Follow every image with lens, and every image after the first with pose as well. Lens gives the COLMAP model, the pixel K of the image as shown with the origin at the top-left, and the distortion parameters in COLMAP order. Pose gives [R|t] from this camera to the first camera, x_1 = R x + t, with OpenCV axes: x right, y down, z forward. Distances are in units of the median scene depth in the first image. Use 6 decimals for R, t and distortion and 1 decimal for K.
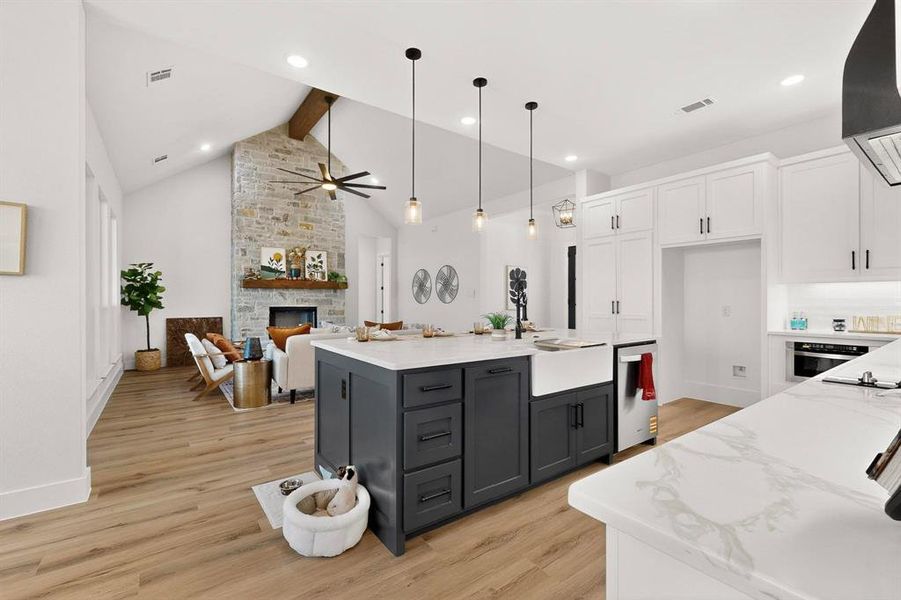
lens RADIAL K [[391.1, 0, 450.5], [0, 391.1, 300.0], [0, 0, 1]] dist [0.005008, -0.000595]
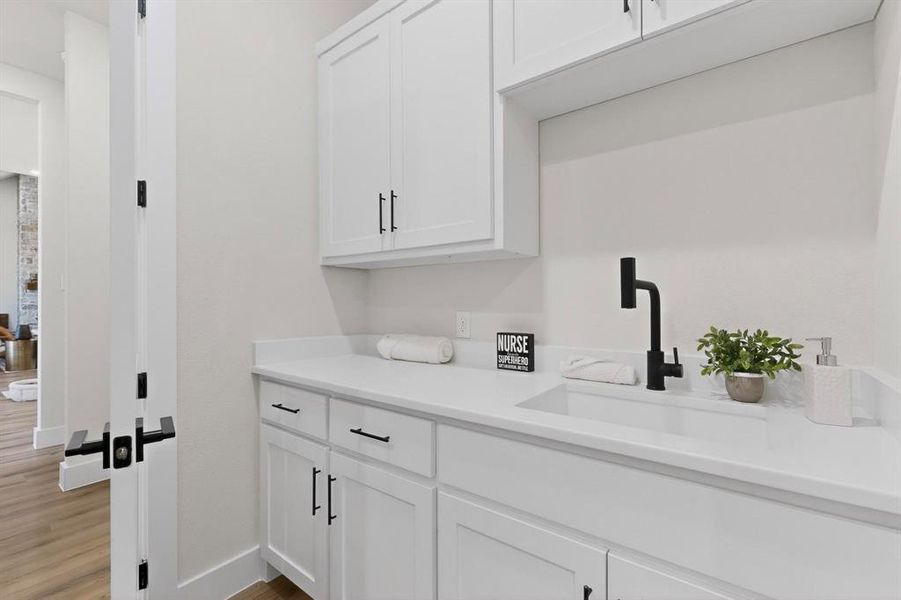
lens RADIAL K [[392.6, 0, 450.5], [0, 392.6, 300.0], [0, 0, 1]] dist [0.001001, -0.000378]
pose [[0.961119, -0.001239, 0.276133, 0.394607], [0.001447, 0.999999, -0.000551, 0.003946], [-0.276132, 0.000929, 0.961119, -0.539979]]
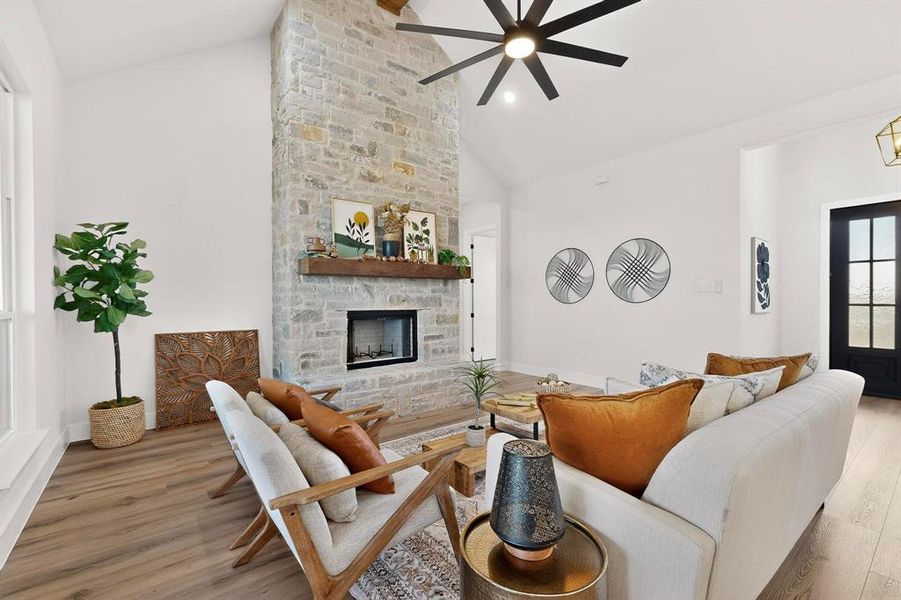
lens RADIAL K [[392.6, 0, 450.5], [0, 392.6, 300.0], [0, 0, 1]] dist [0.001001, -0.000378]
pose [[0.999651, -0.002782, 0.026283, -0.339297], [0.002649, 0.999983, 0.005103, 0.000298], [-0.026296, -0.005032, 0.999642, 0.459227]]
